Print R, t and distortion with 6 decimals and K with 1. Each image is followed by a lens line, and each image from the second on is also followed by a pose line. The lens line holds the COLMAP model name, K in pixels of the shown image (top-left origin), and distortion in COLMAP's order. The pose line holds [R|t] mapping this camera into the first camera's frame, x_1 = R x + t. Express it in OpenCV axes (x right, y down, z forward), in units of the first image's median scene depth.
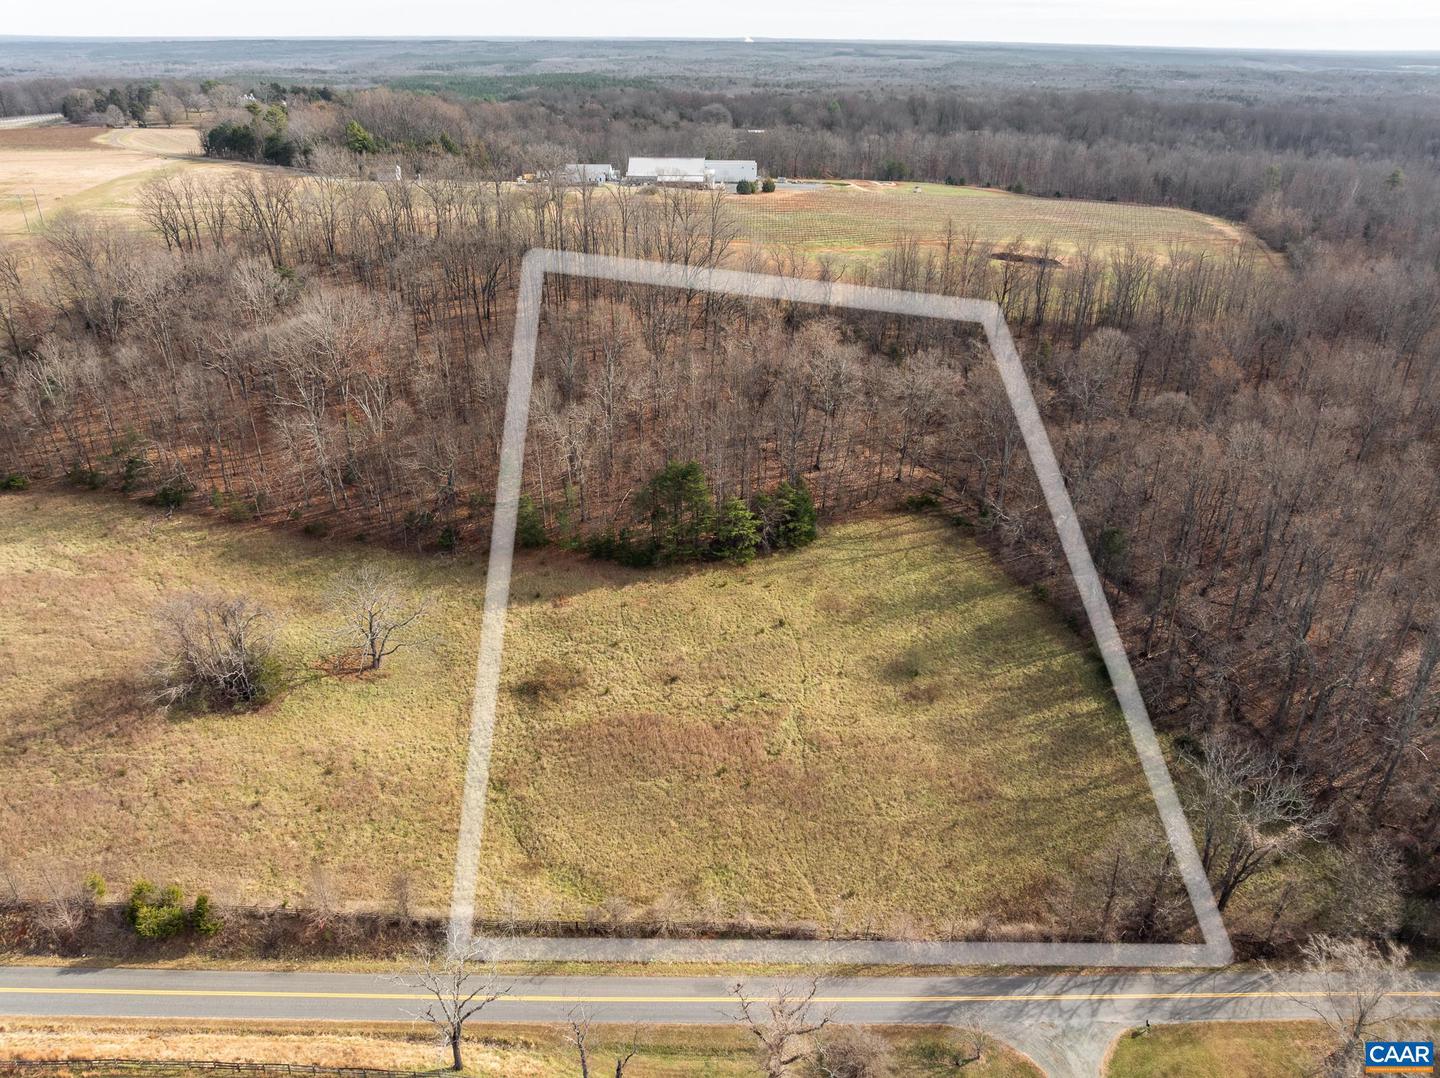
lens RADIAL K [[1008.9, 0, 725.6], [0, 1008.9, 538.4], [0, 0, 1]] dist [-0.033246, -0.011275]
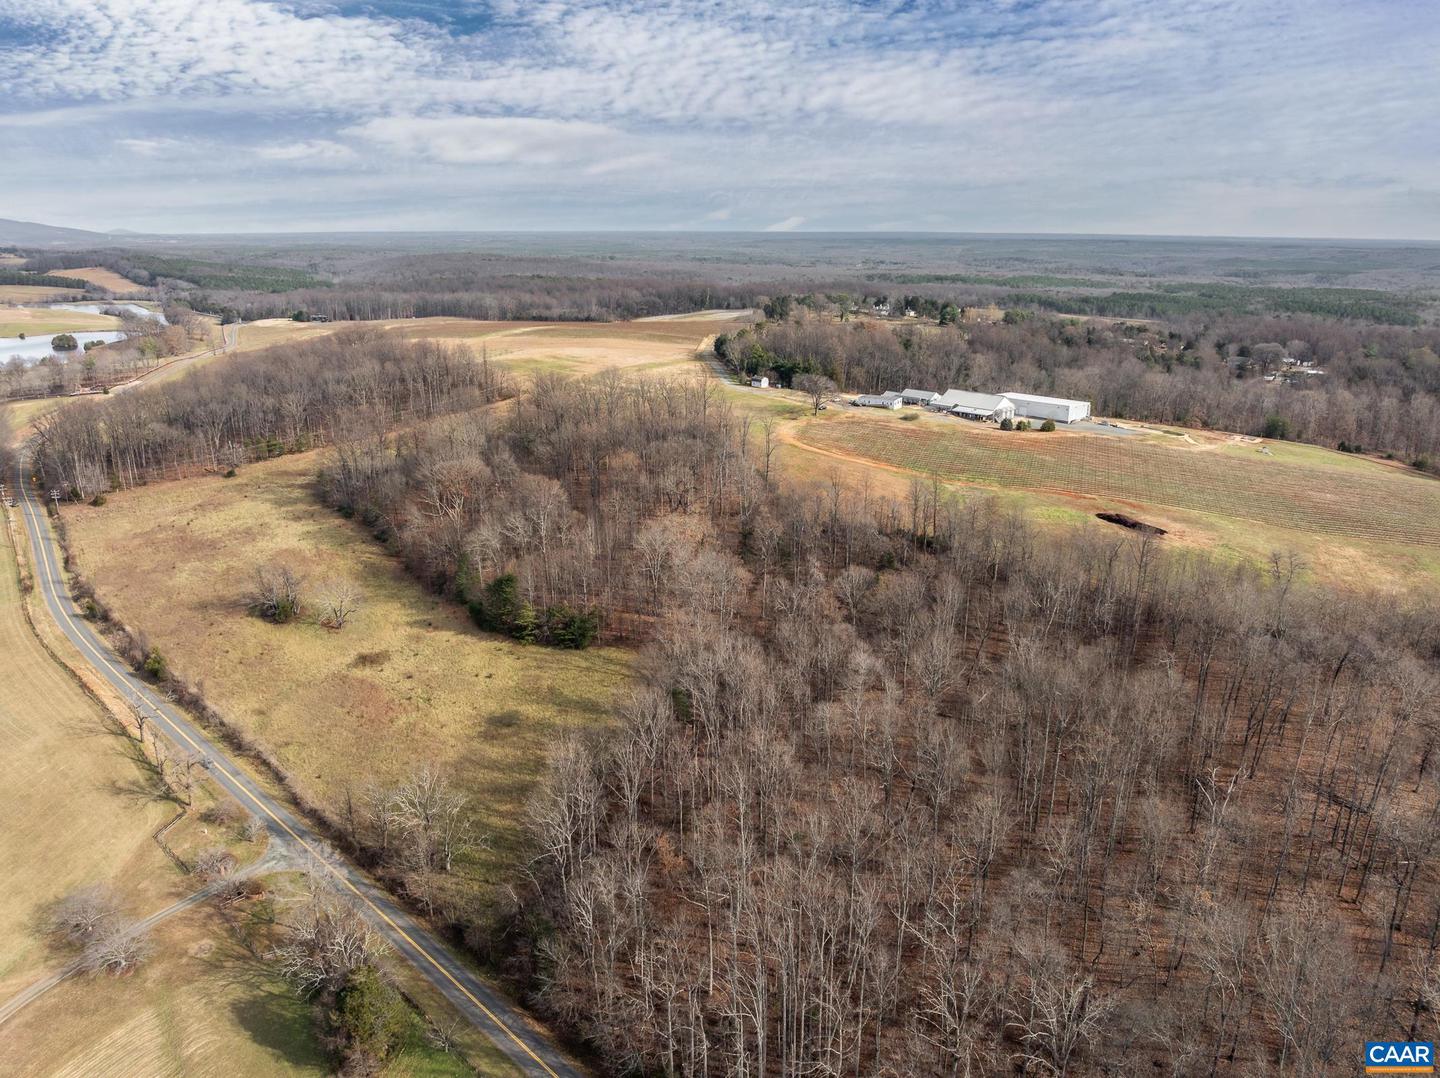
lens RADIAL K [[1008.9, 0, 725.6], [0, 1008.9, 538.4], [0, 0, 1]] dist [-0.033246, -0.011275]
pose [[0.693654, 0.196416, -0.693011, 1.320060], [-0.315415, 0.947785, -0.047082, -0.162541], [0.647578, 0.251244, 0.719388, 0.026855]]
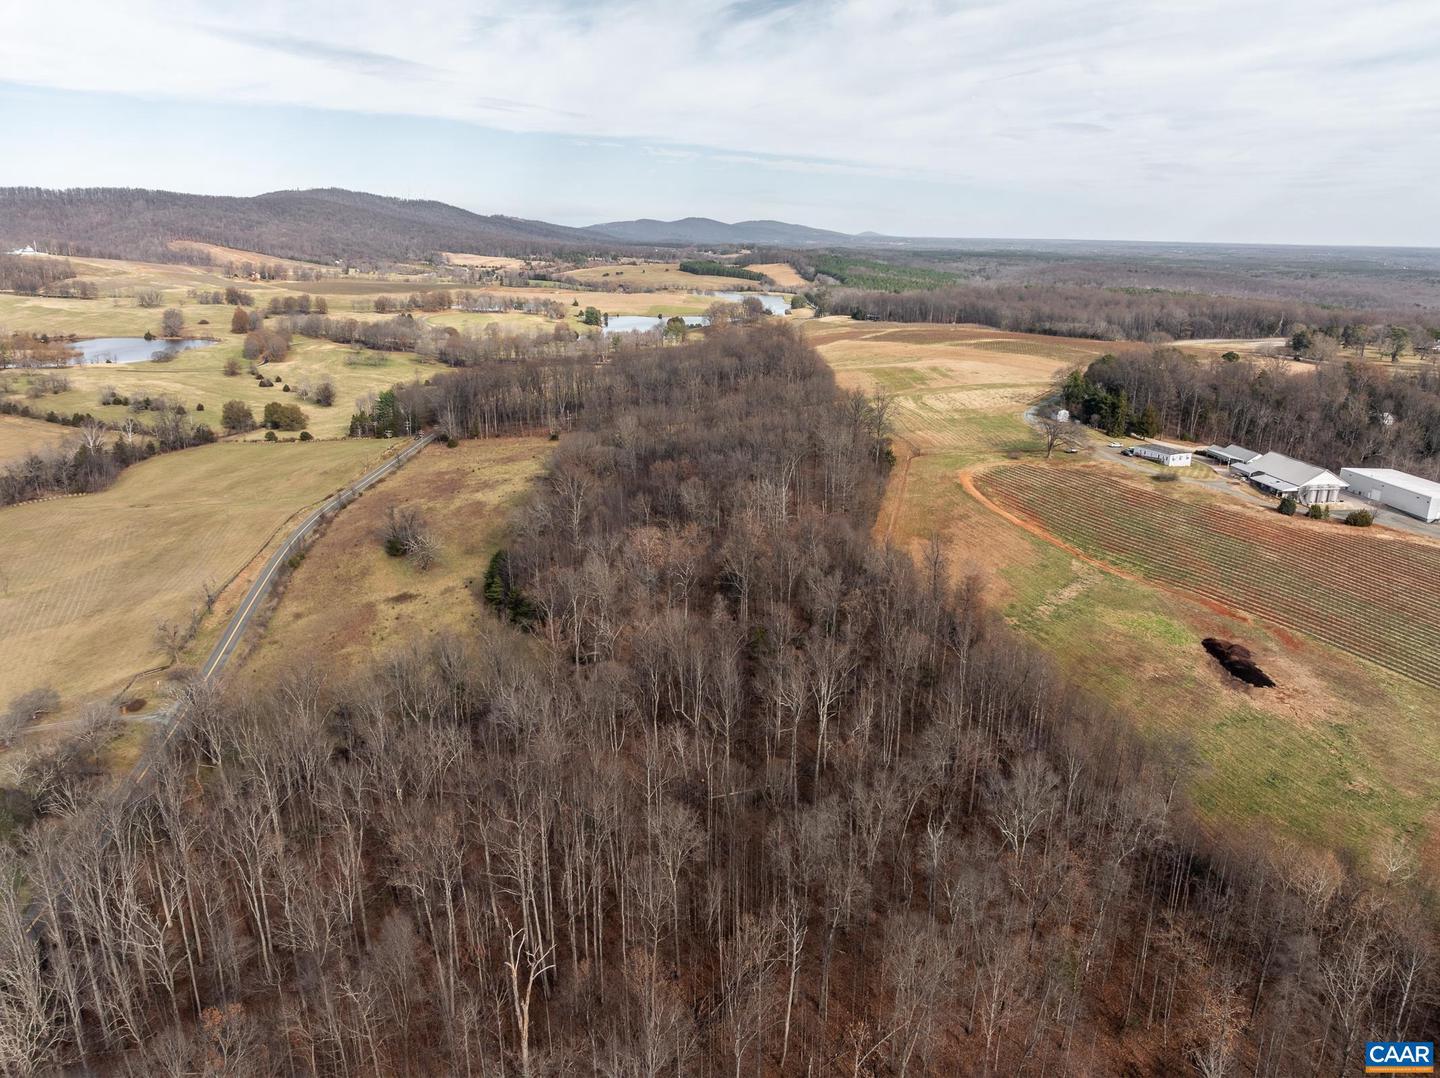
lens RADIAL K [[1012.4, 0, 720.0], [0, 1012.4, 539.0], [0, 0, 1]] dist [-0.031602, 0.002427]
pose [[0.096926, 0.273037, -0.957108, 1.686022], [-0.455131, 0.867362, 0.201344, -0.623201], [0.885133, 0.416095, 0.208337, 0.954704]]
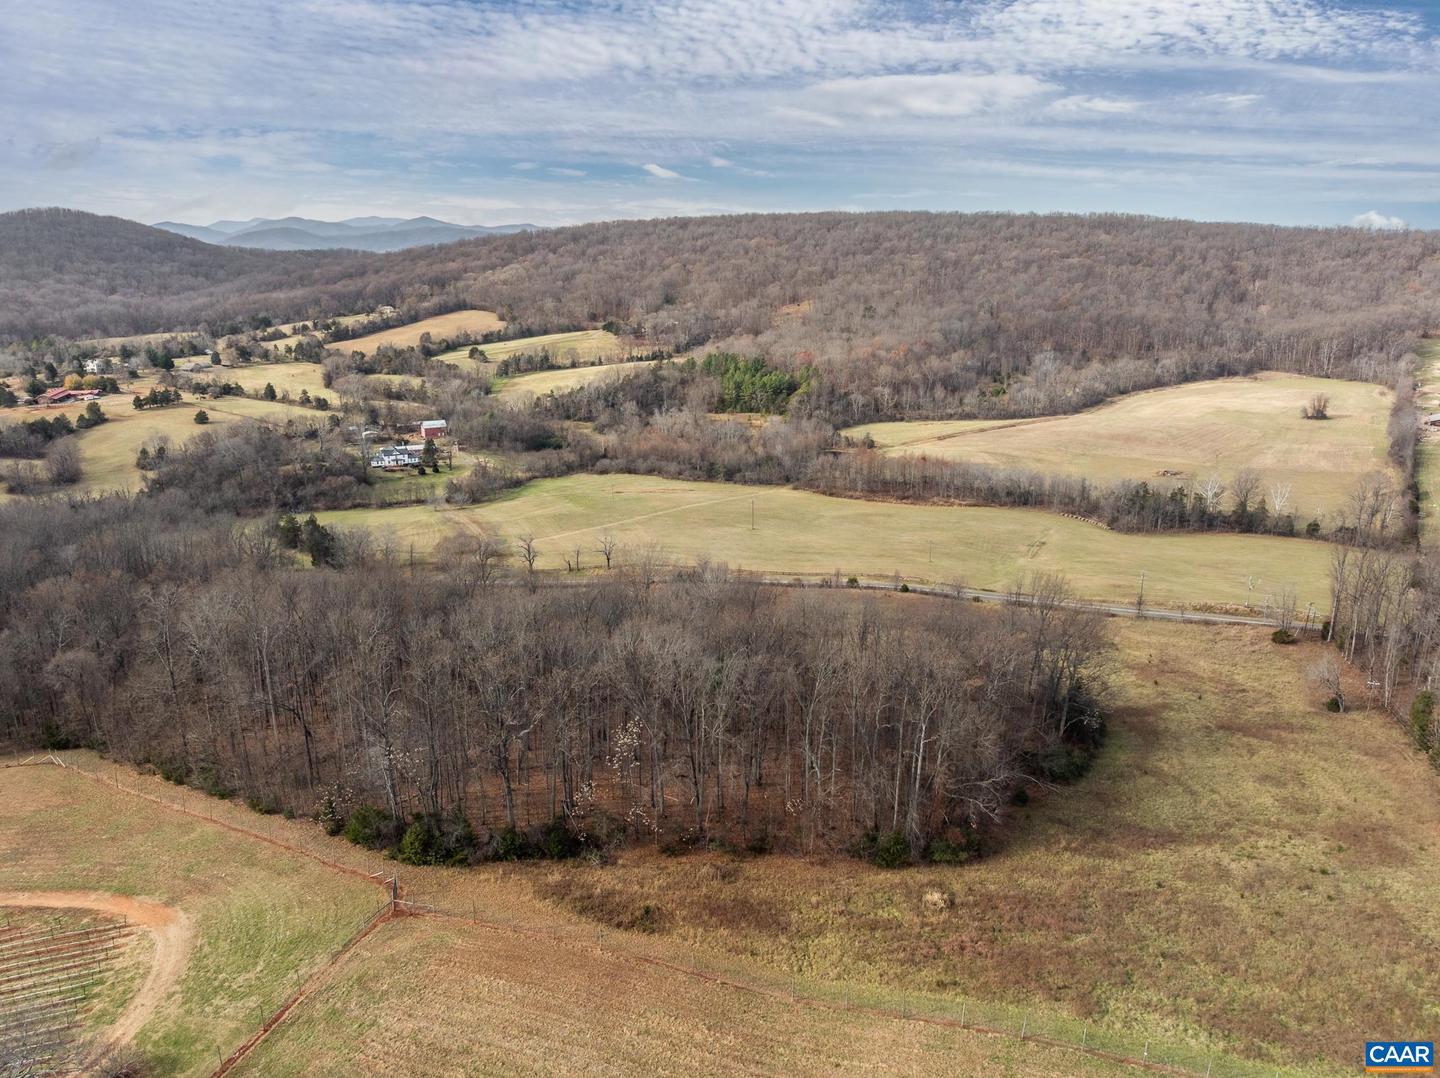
lens RADIAL K [[1008.9, 0, 725.6], [0, 1008.9, 538.4], [0, 0, 1]] dist [-0.033246, -0.011275]
pose [[-0.976756, -0.082791, 0.197722, -0.810310], [0.075642, 0.729935, 0.679318, -1.222967], [-0.200566, 0.678484, -0.706705, 2.021677]]
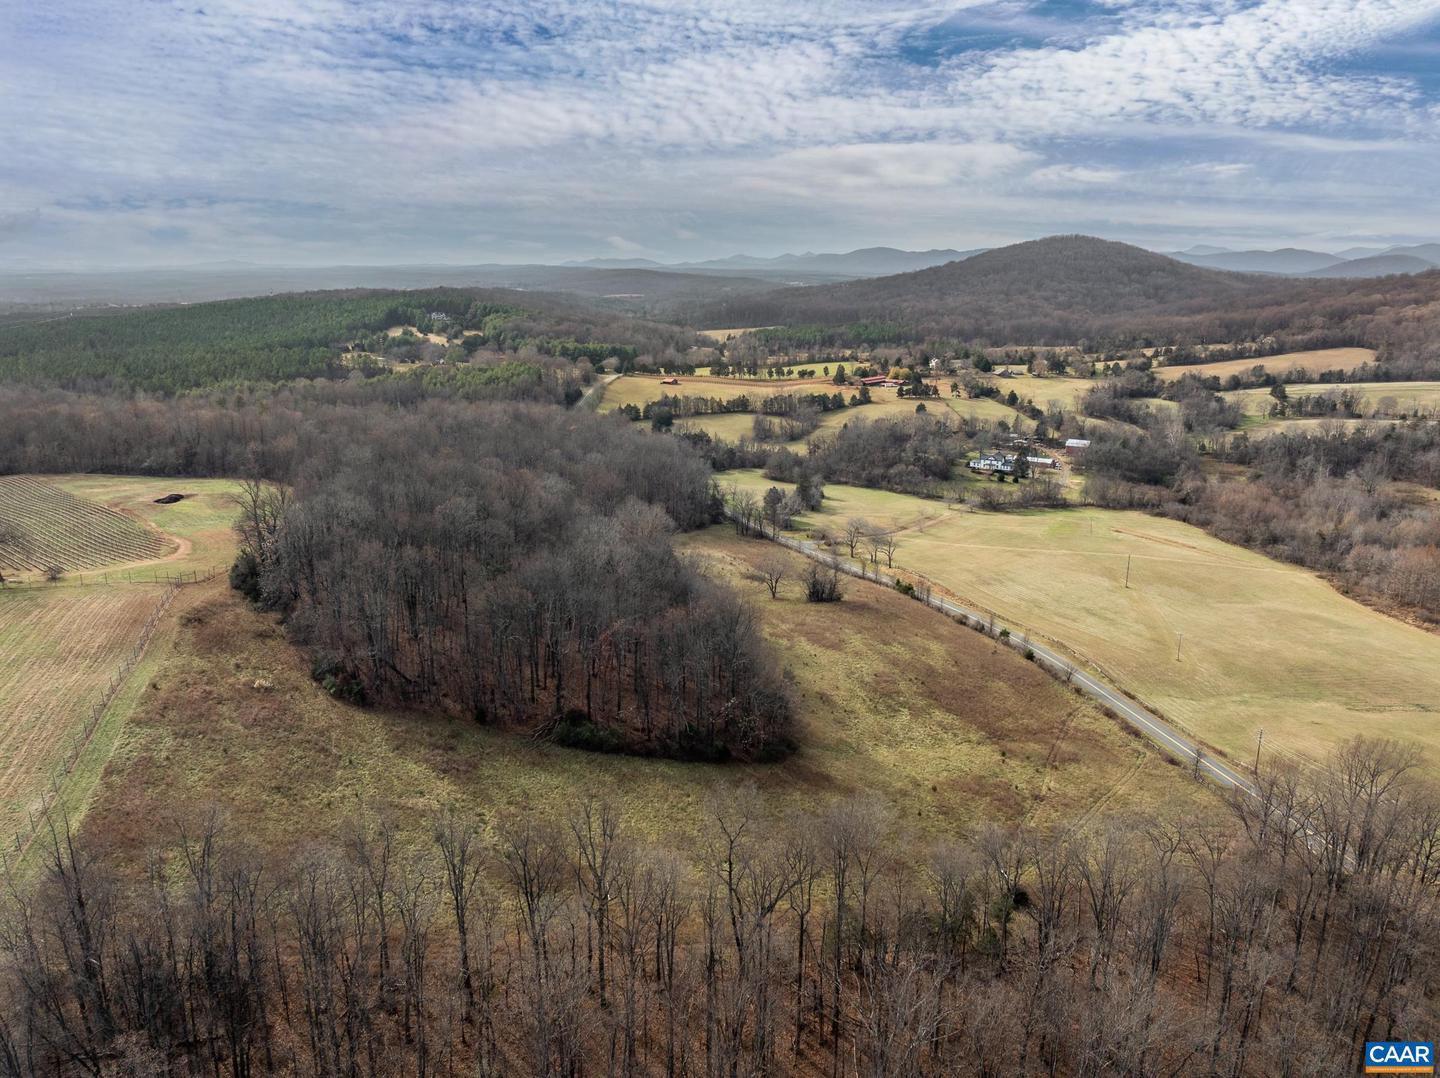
lens RADIAL K [[1008.9, 0, 725.6], [0, 1008.9, 538.4], [0, 0, 1]] dist [-0.033246, -0.011275]
pose [[-0.346615, -0.266861, 0.899246, -2.095427], [0.414547, 0.816393, 0.402061, -0.863208], [-0.841433, 0.512140, -0.172347, 1.259926]]
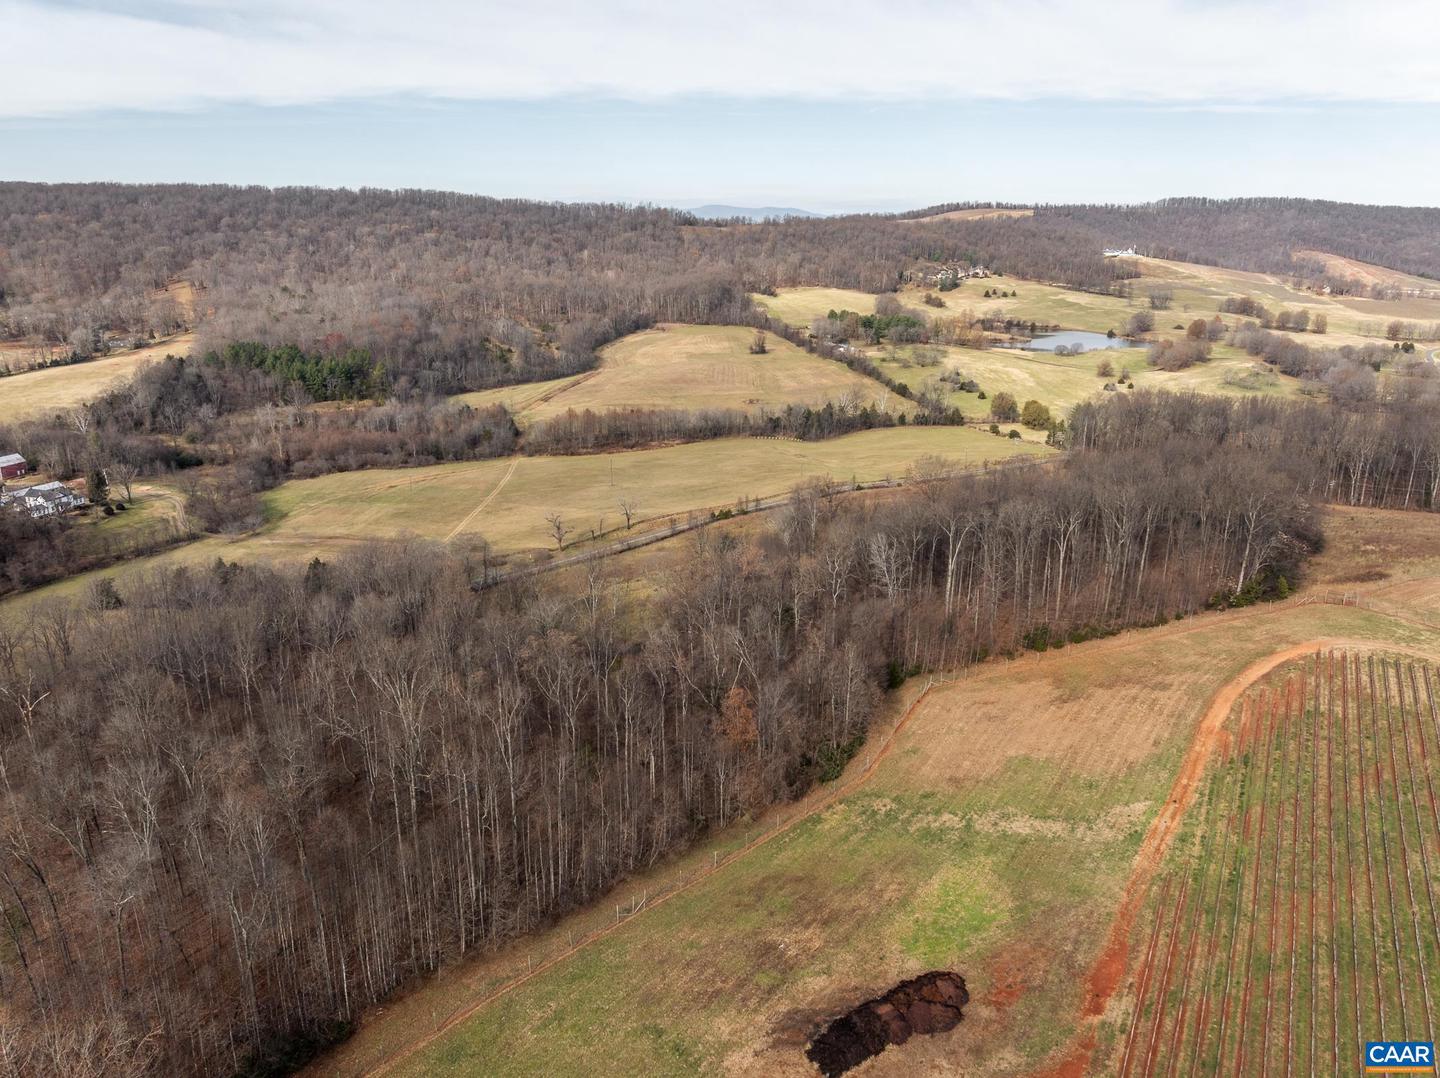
lens RADIAL K [[1008.9, 0, 725.6], [0, 1008.9, 538.4], [0, 0, 1]] dist [-0.033246, -0.011275]
pose [[-0.824756, 0.137073, -0.548625, 0.964362], [-0.283569, 0.739129, 0.610963, -1.185025], [0.489251, 0.659469, -0.570732, 2.031361]]
